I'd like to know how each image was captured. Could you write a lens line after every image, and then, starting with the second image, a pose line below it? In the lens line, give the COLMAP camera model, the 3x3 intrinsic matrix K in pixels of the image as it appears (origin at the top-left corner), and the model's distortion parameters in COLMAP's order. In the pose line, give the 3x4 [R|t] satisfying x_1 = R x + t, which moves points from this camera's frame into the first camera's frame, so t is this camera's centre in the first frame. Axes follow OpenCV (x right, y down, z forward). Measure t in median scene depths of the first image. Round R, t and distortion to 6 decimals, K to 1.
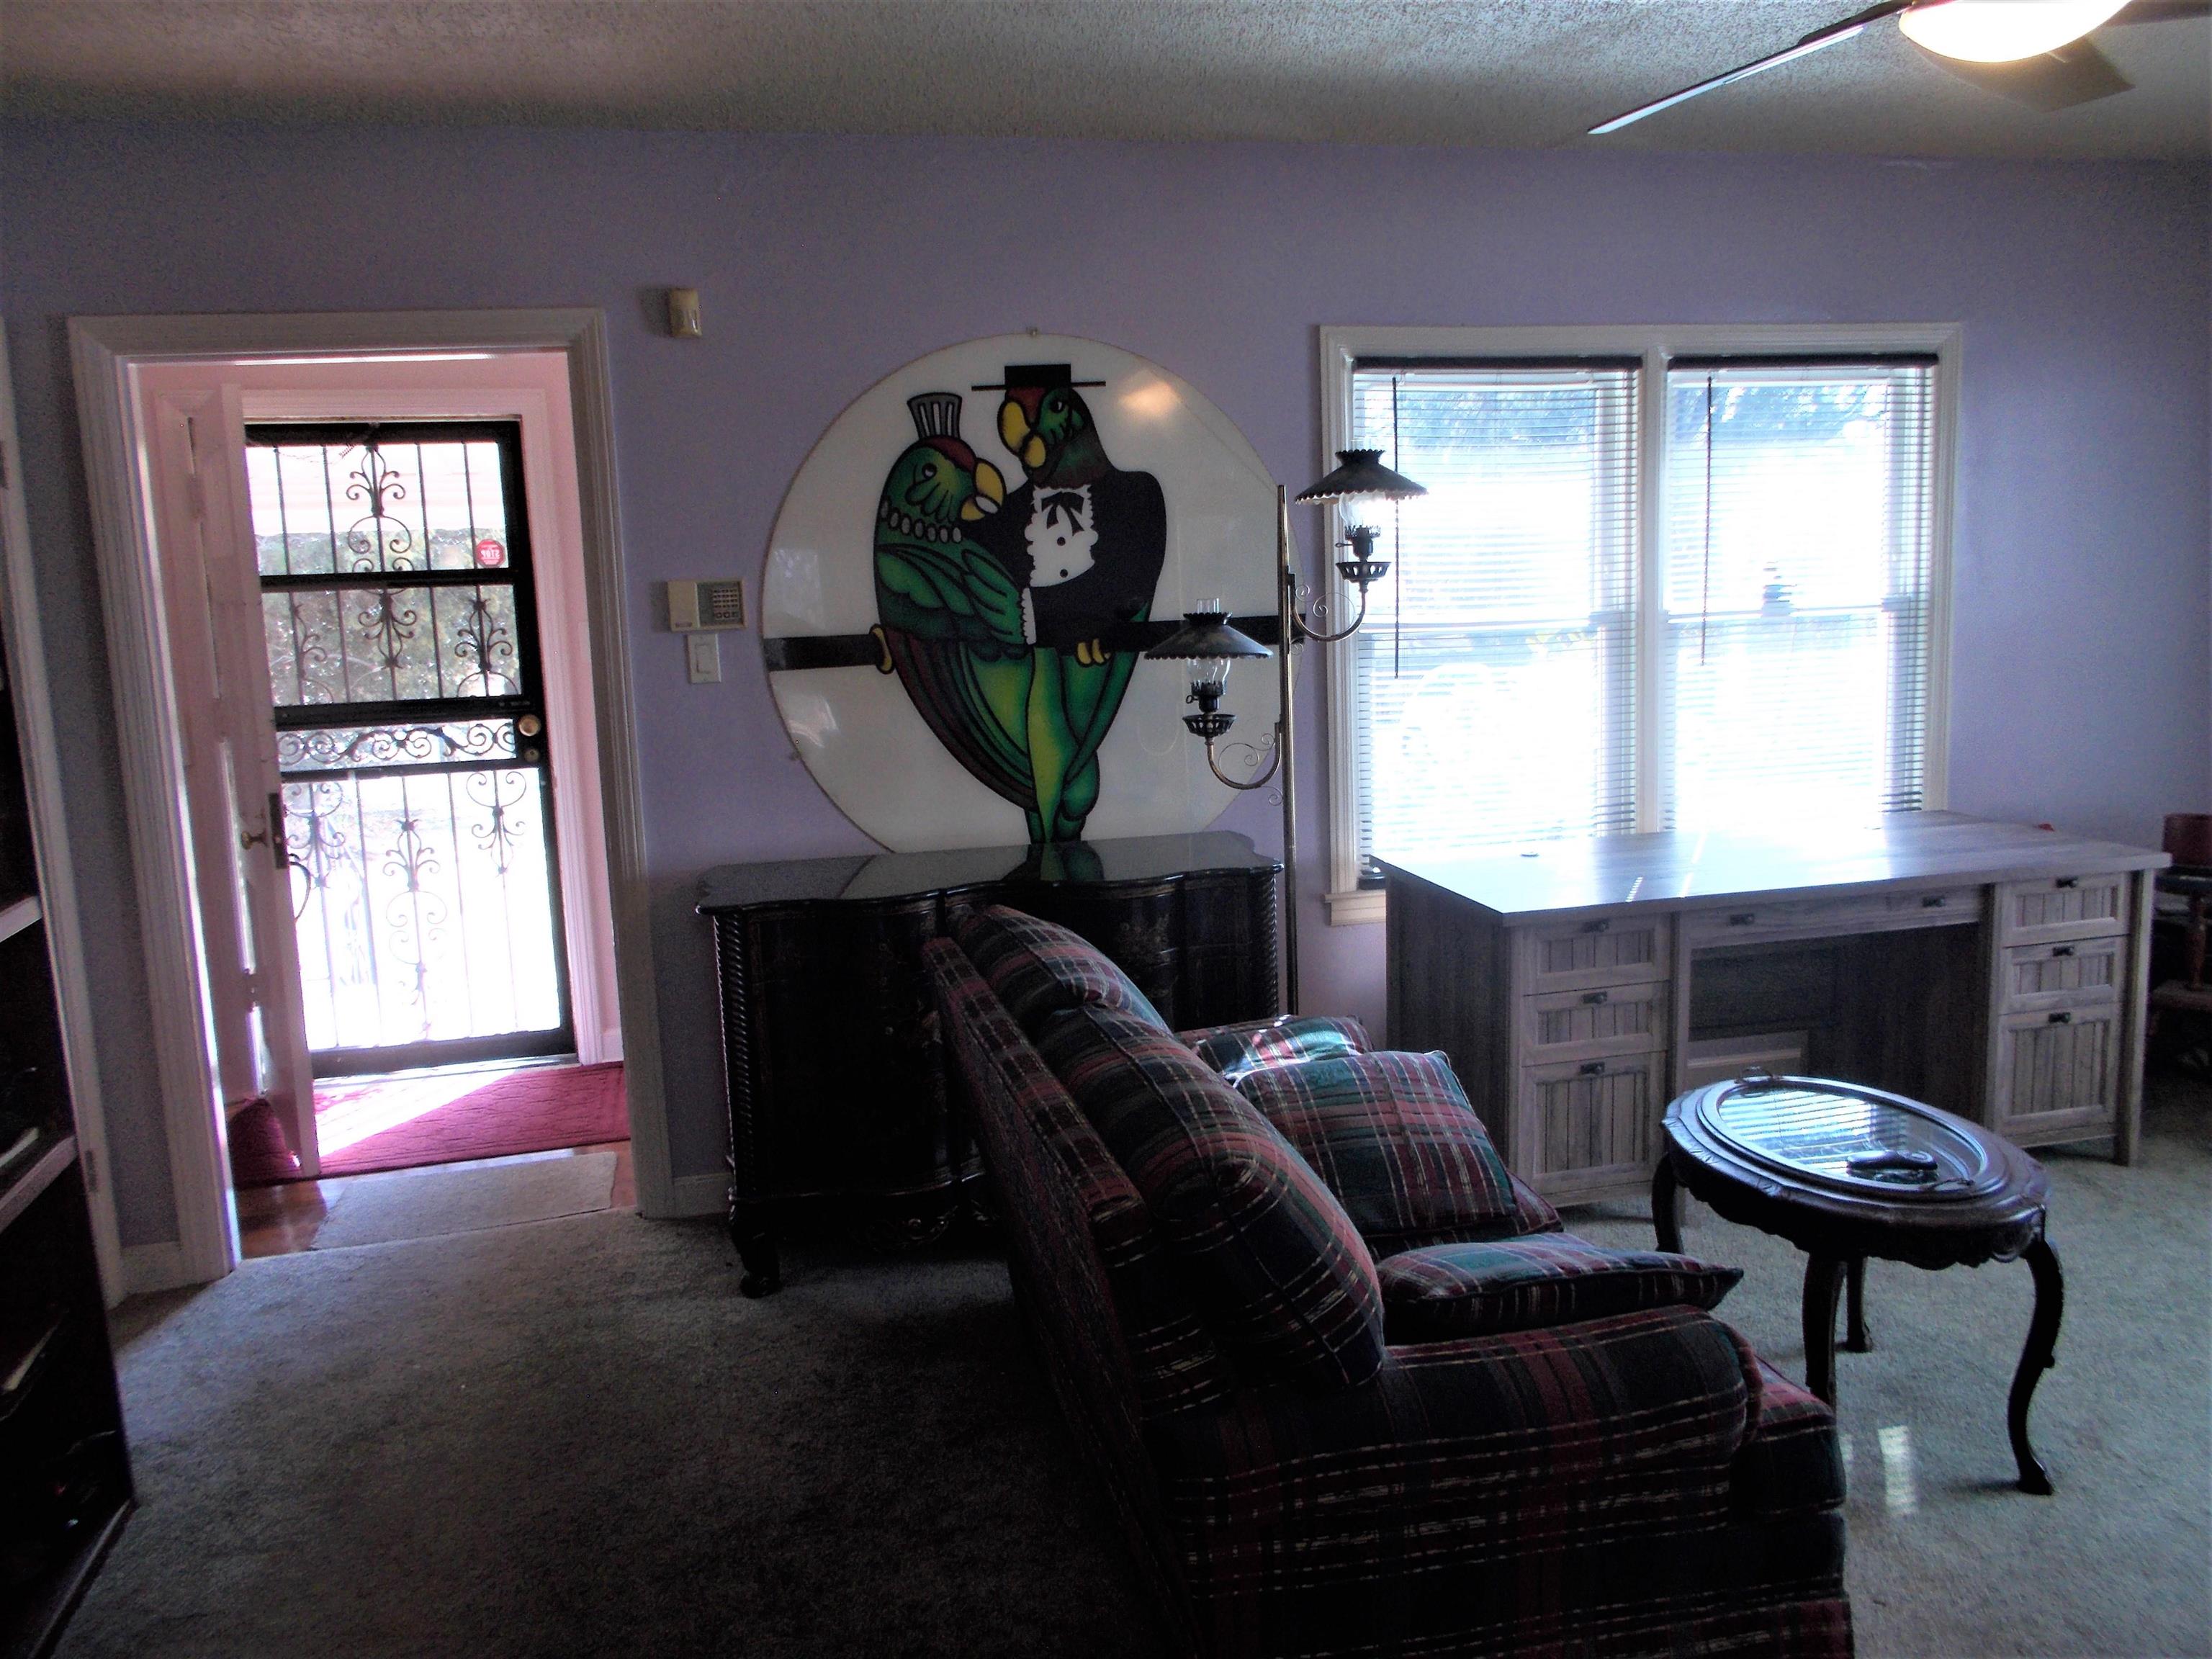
lens RADIAL K [[1684.8, 0, 1107.8], [0, 1684.8, 819.8], [0, 0, 1]] dist [0.016492, -0.012266]
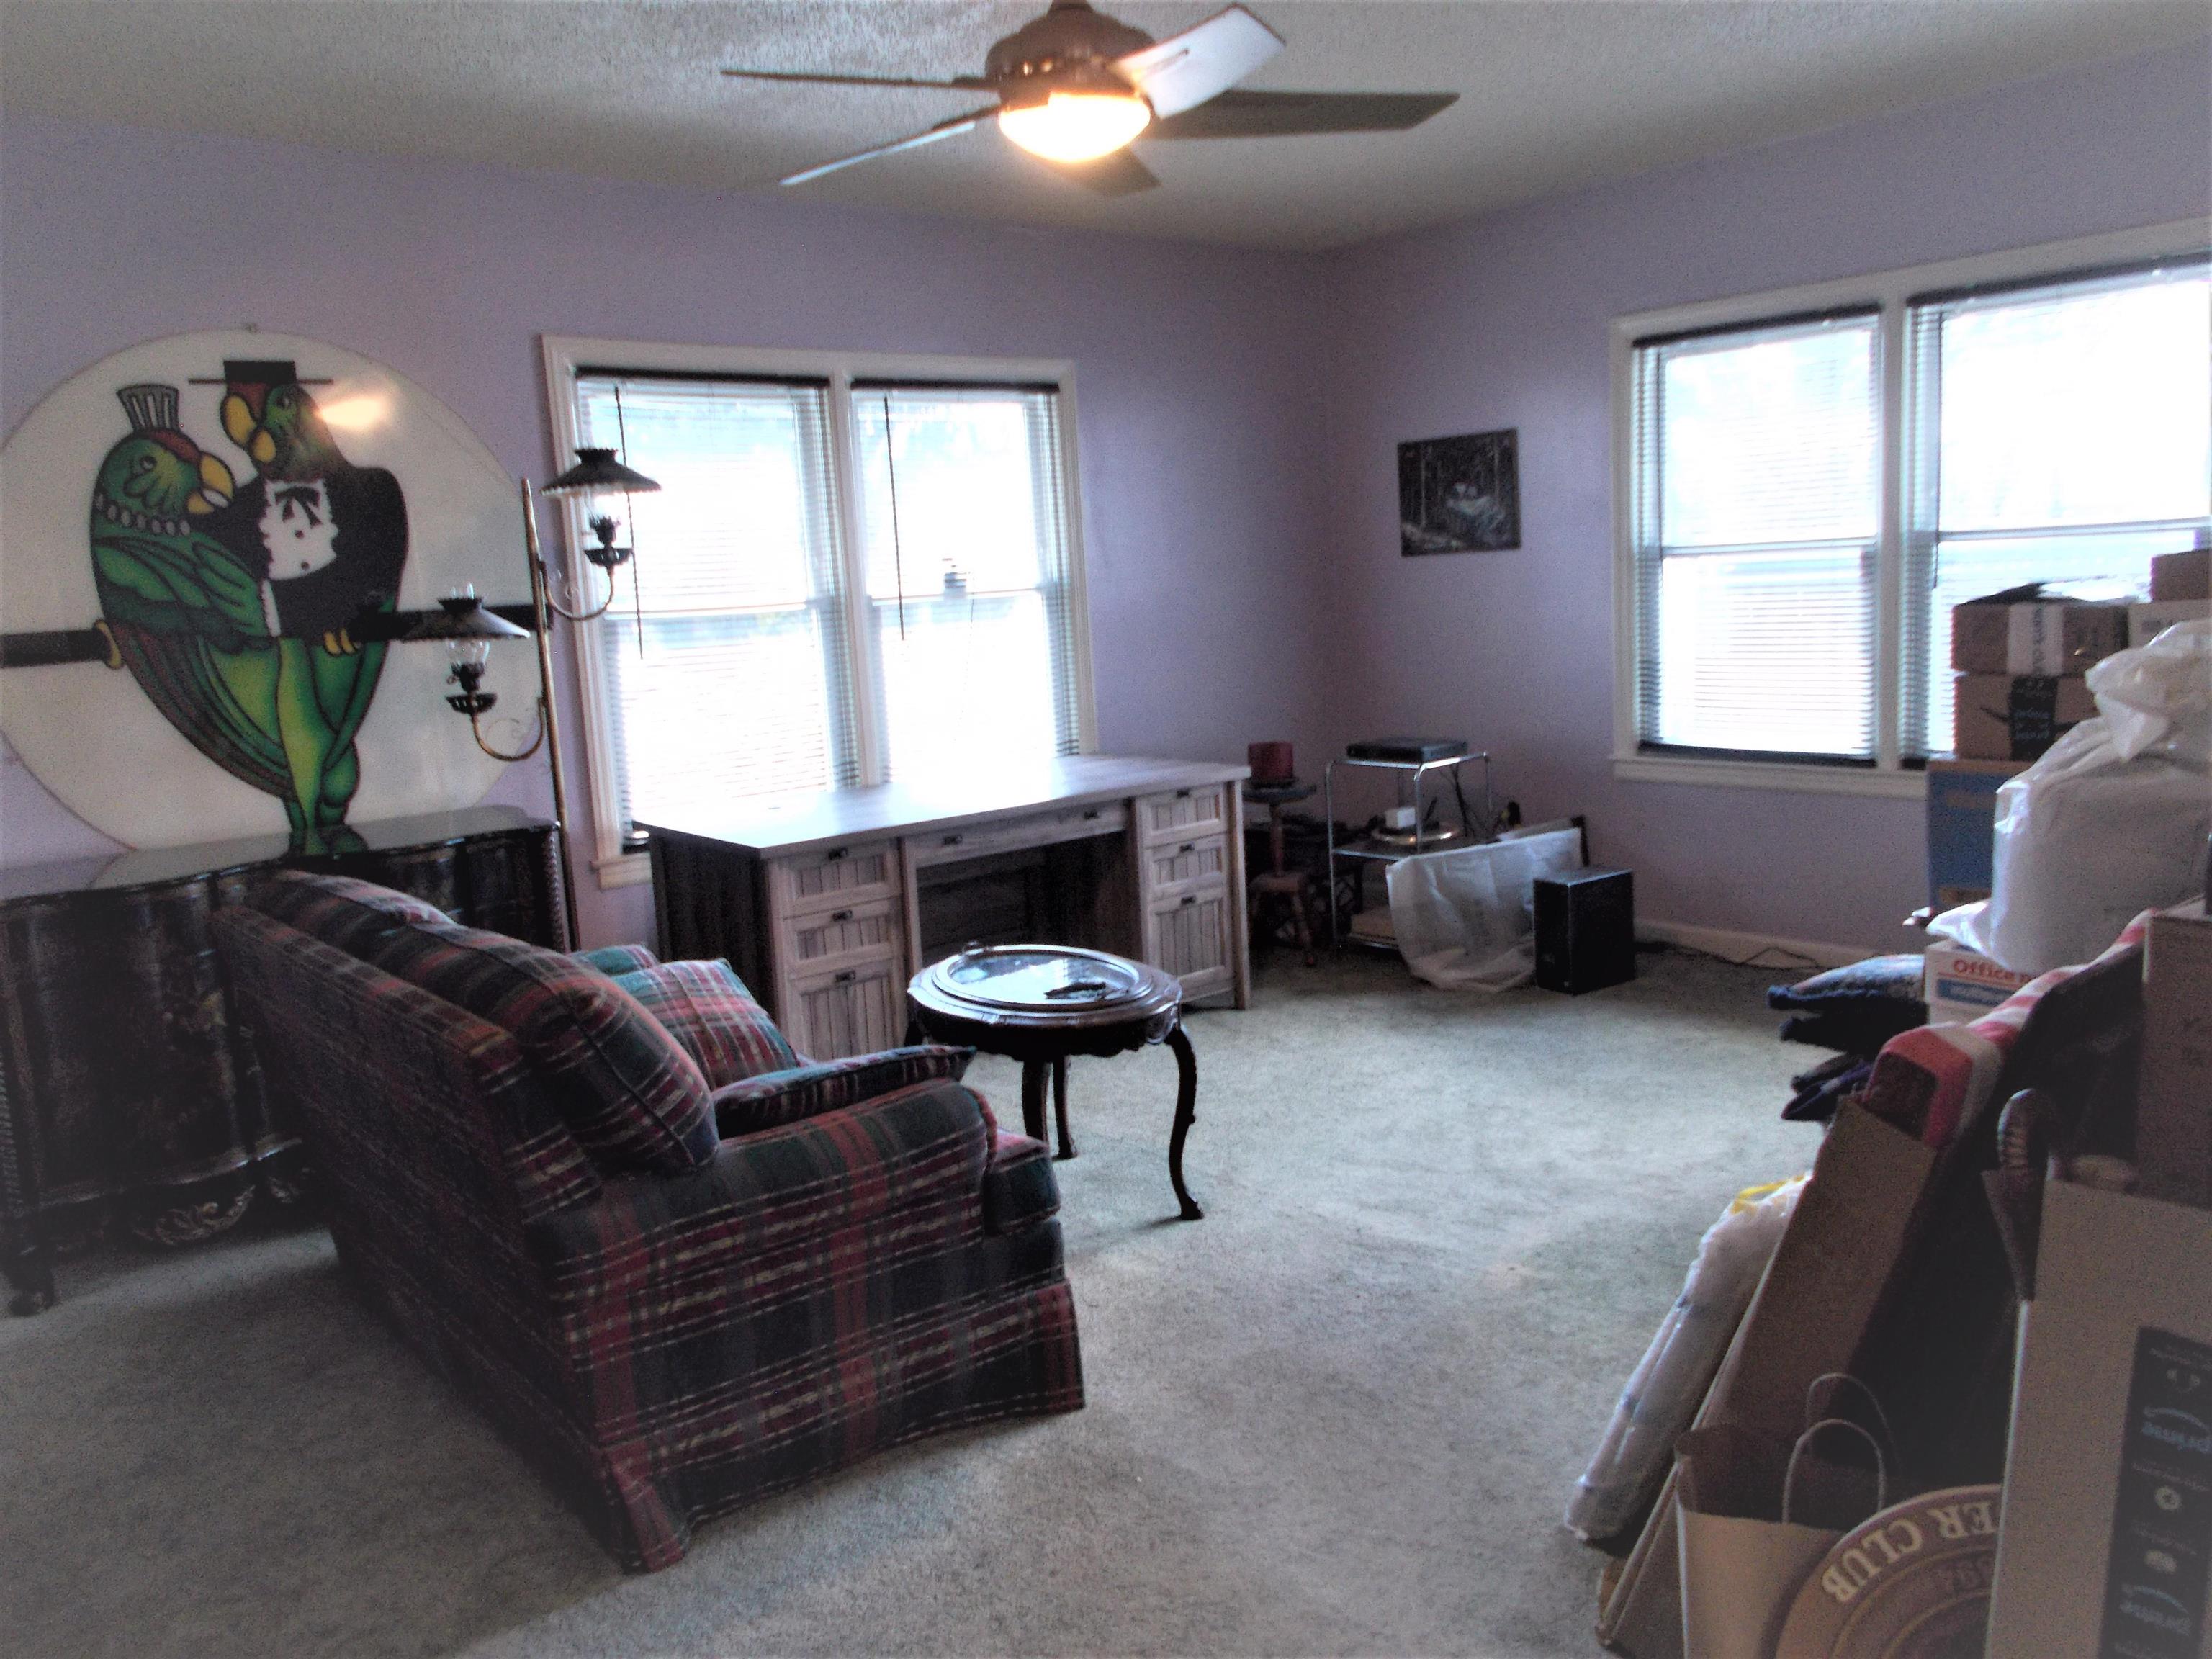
lens RADIAL K [[1684.8, 0, 1096.7], [0, 1684.8, 835.4], [0, 0, 1]] dist [0.016492, -0.012266]
pose [[0.897007, -0.083855, 0.433989, -0.057447], [0.088851, 0.996006, 0.008804, 0.054256], [-0.432994, 0.030663, 0.900875, -0.138014]]
